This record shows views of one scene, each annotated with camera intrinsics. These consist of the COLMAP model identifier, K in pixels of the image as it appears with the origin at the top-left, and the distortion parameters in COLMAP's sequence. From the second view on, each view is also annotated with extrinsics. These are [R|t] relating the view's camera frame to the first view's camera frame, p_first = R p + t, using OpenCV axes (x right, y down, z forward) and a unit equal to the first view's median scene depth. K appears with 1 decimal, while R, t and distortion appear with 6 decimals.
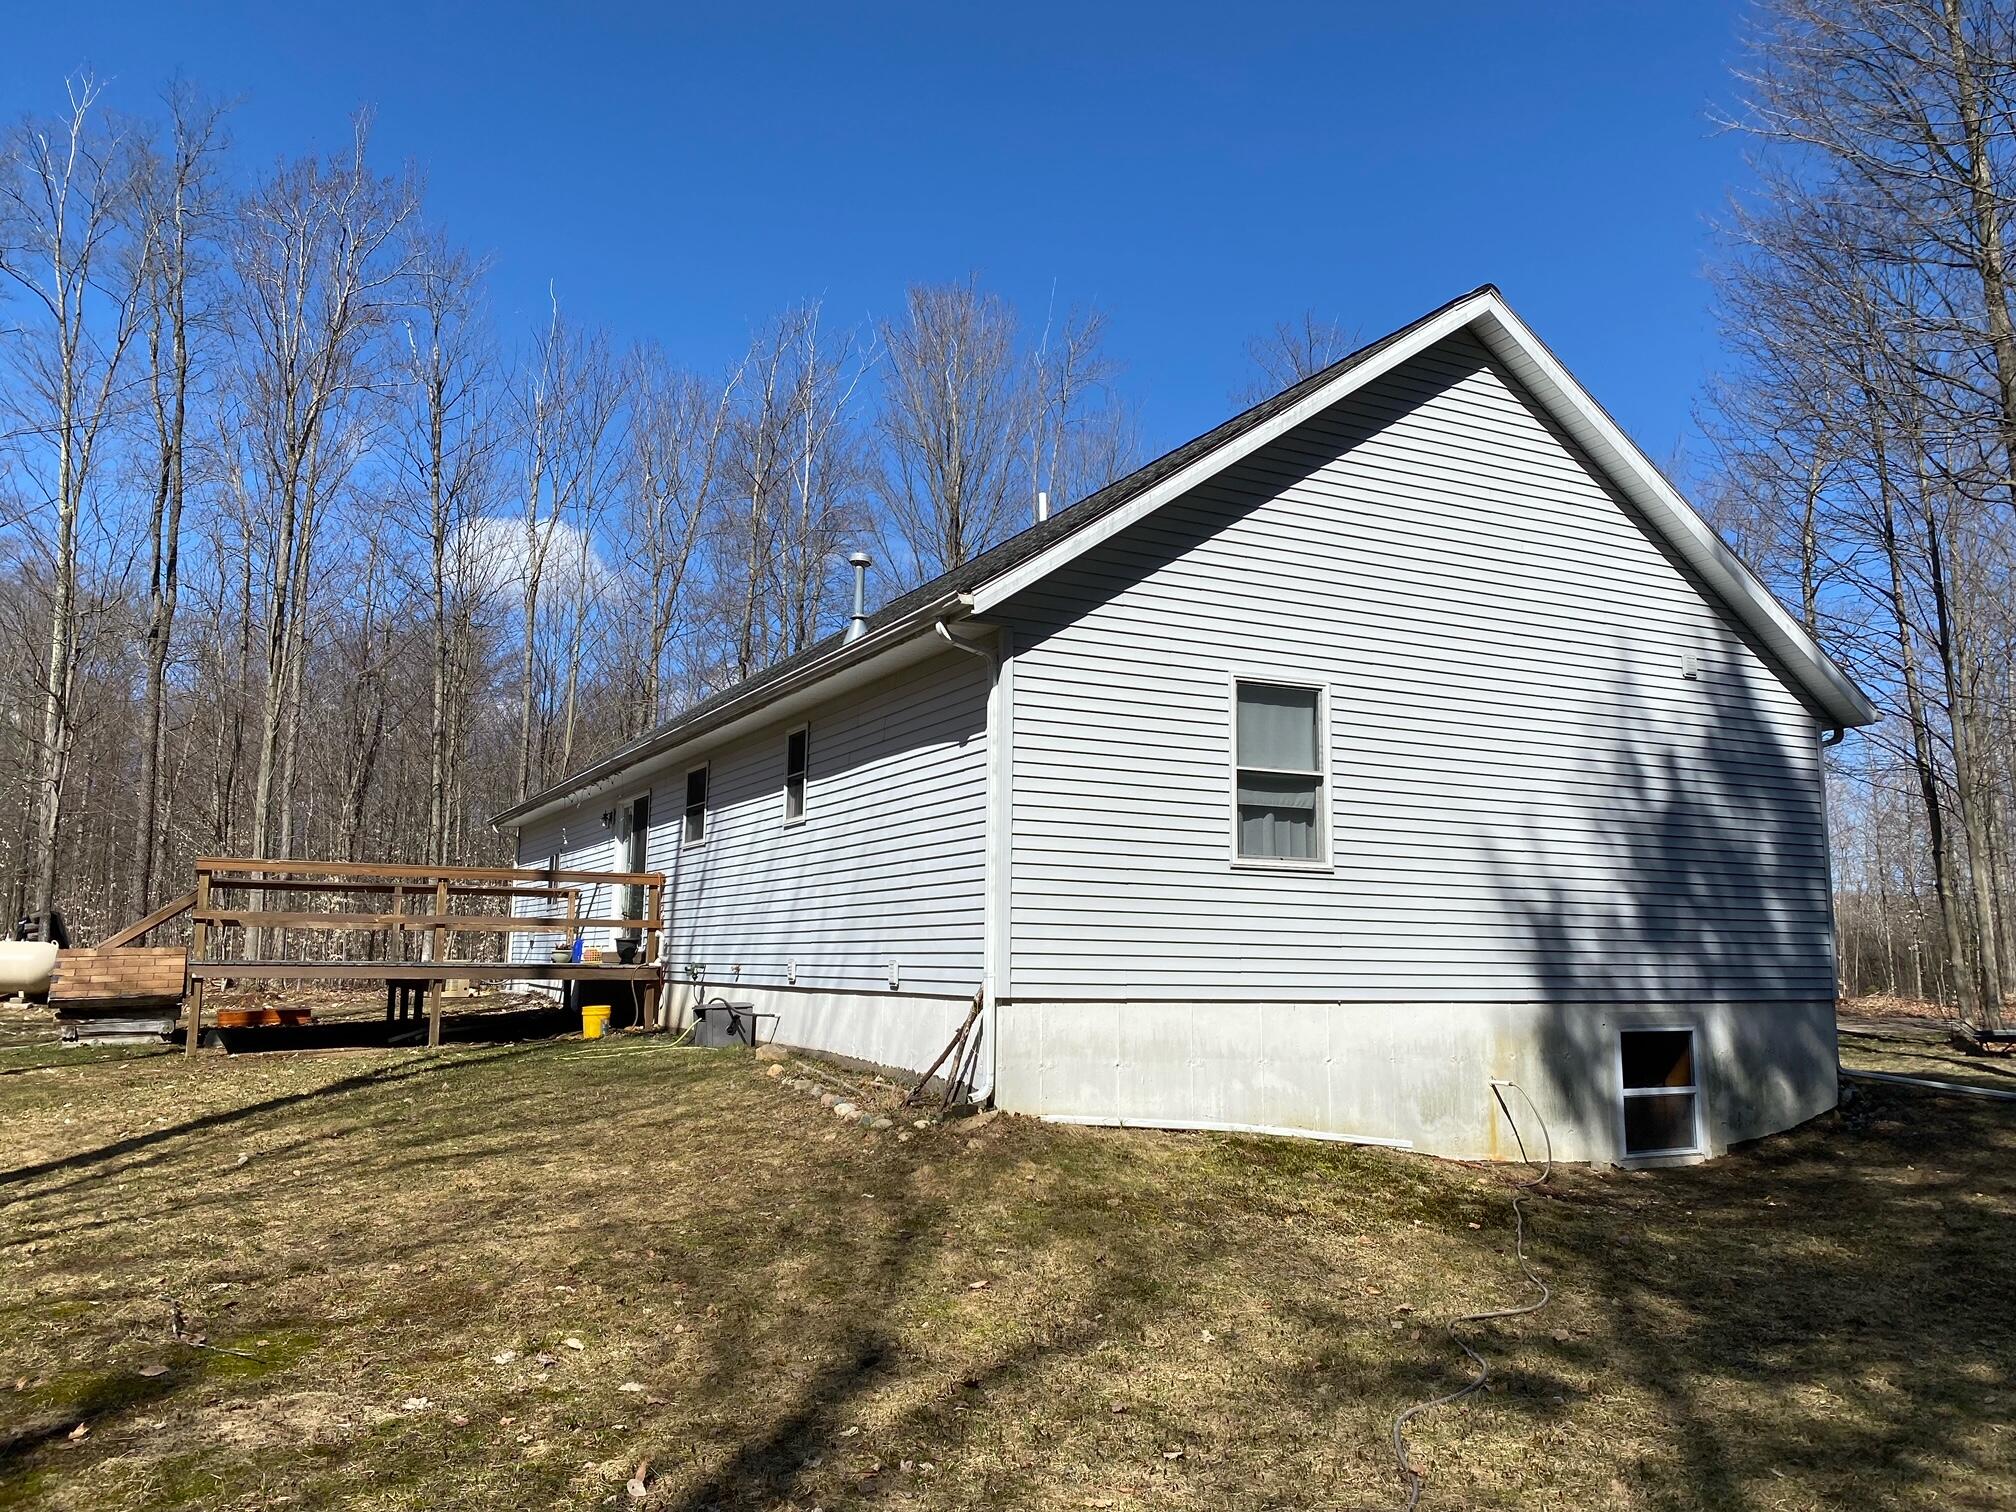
lens RADIAL K [[1539.7, 0, 1009.2], [0, 1539.7, 762.1], [0, 0, 1]] dist [0.050893, -0.067994]
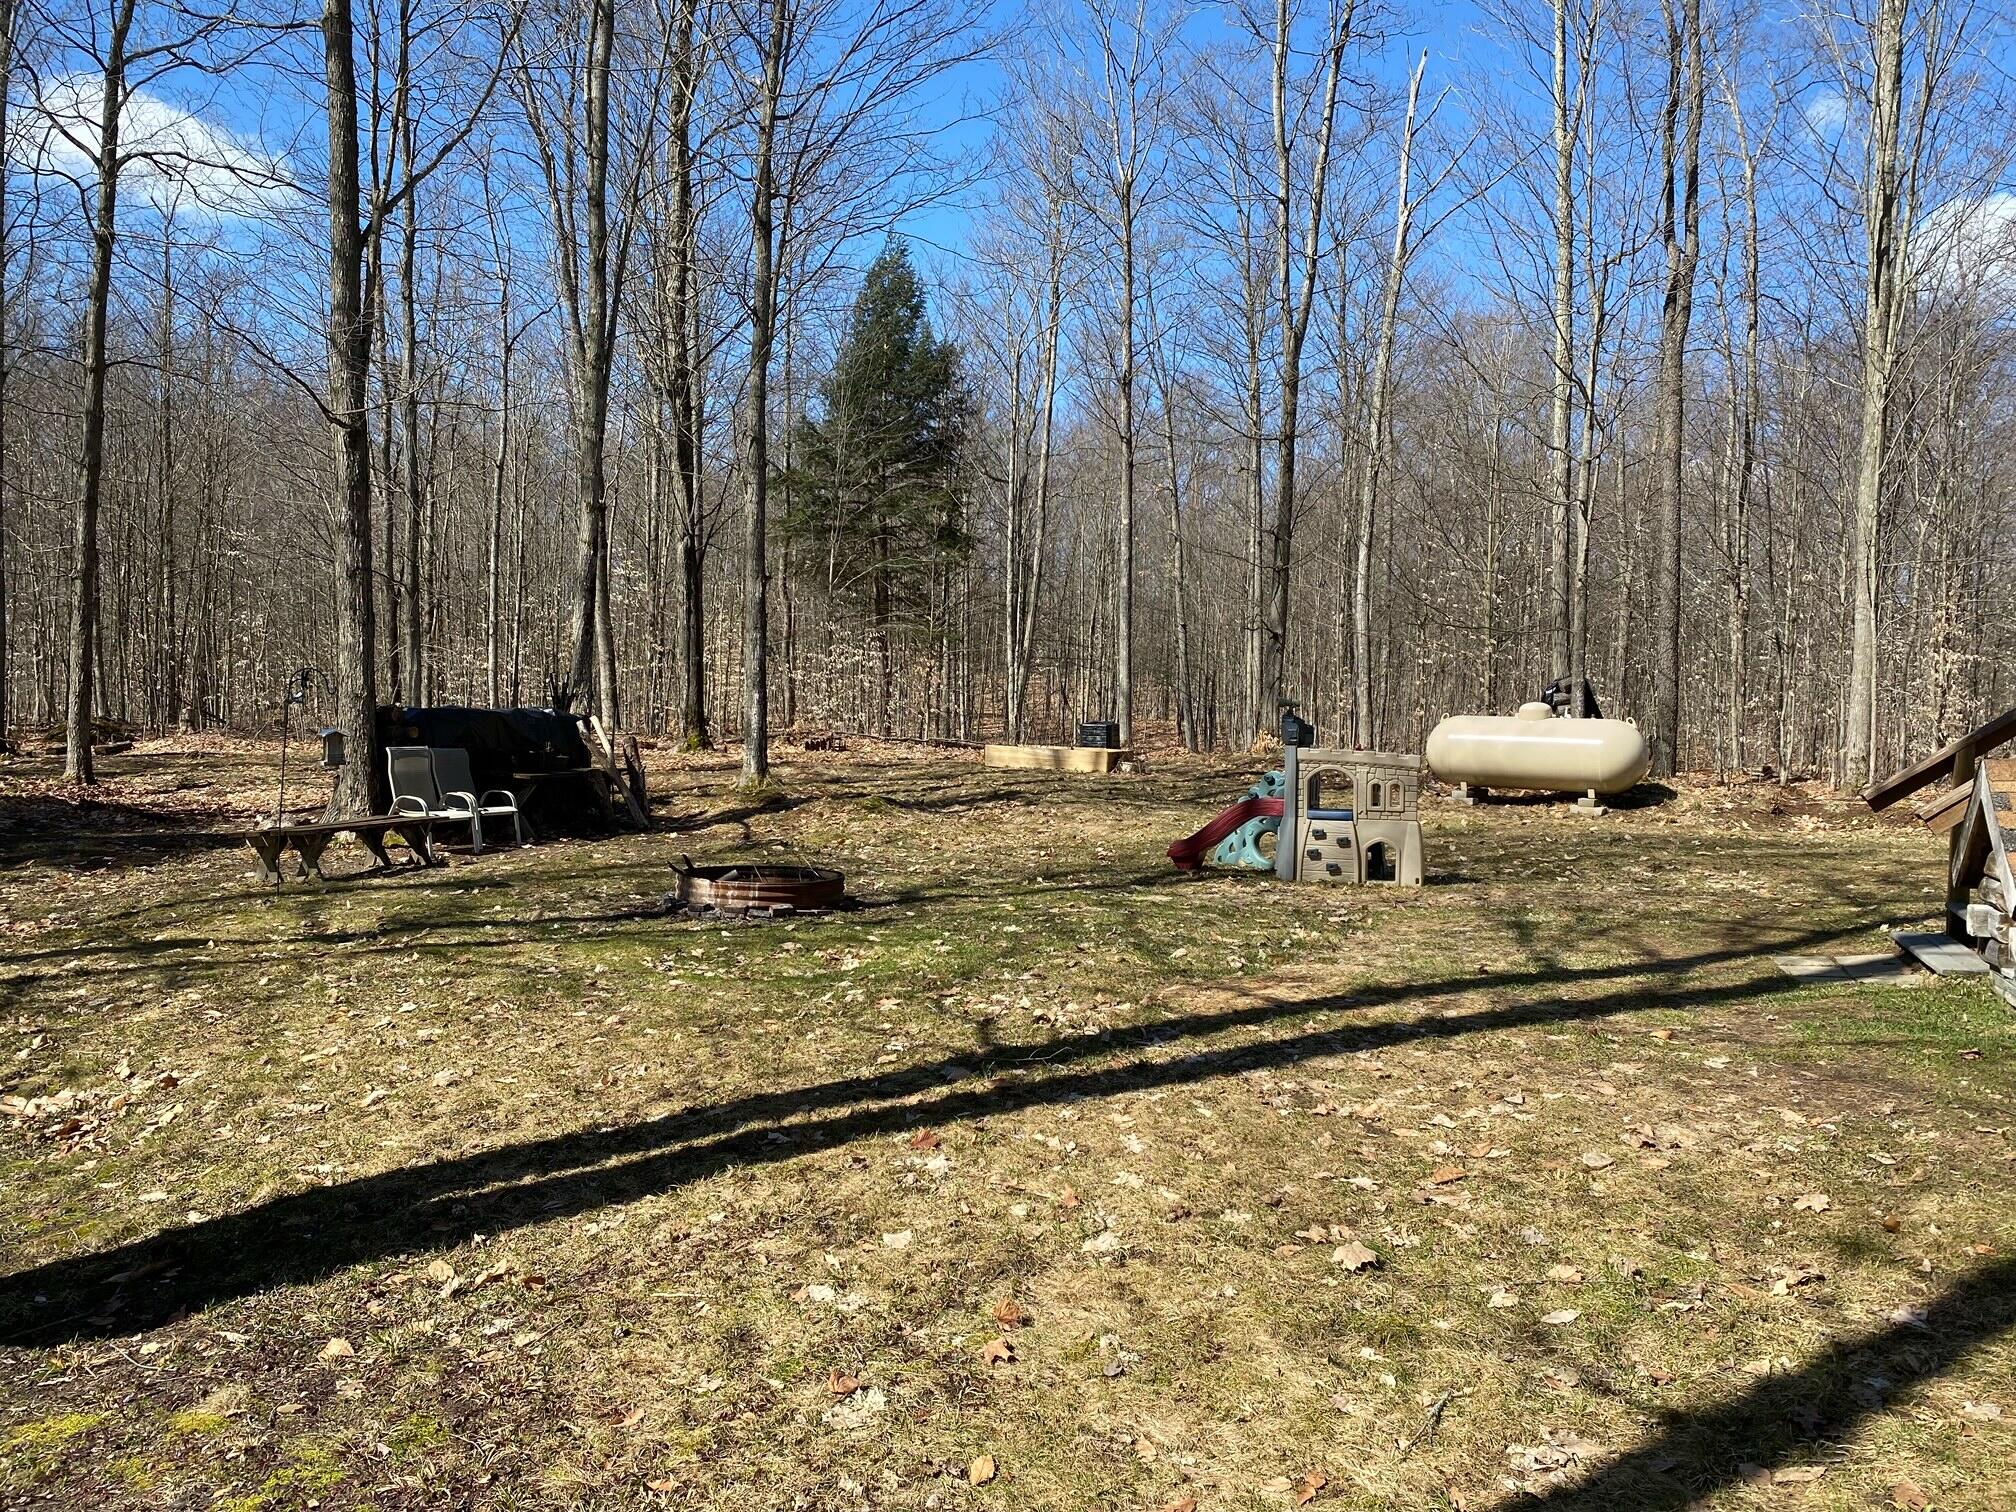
lens RADIAL K [[1539.7, 0, 1008.7], [0, 1539.7, 752.7], [0, 0, 1]] dist [0.050893, -0.067994]
pose [[0.678591, 0.021549, -0.734200, -0.255585], [0.083987, 0.990737, 0.106704, 0.029153], [0.729699, -0.134071, 0.670496, 0.290101]]
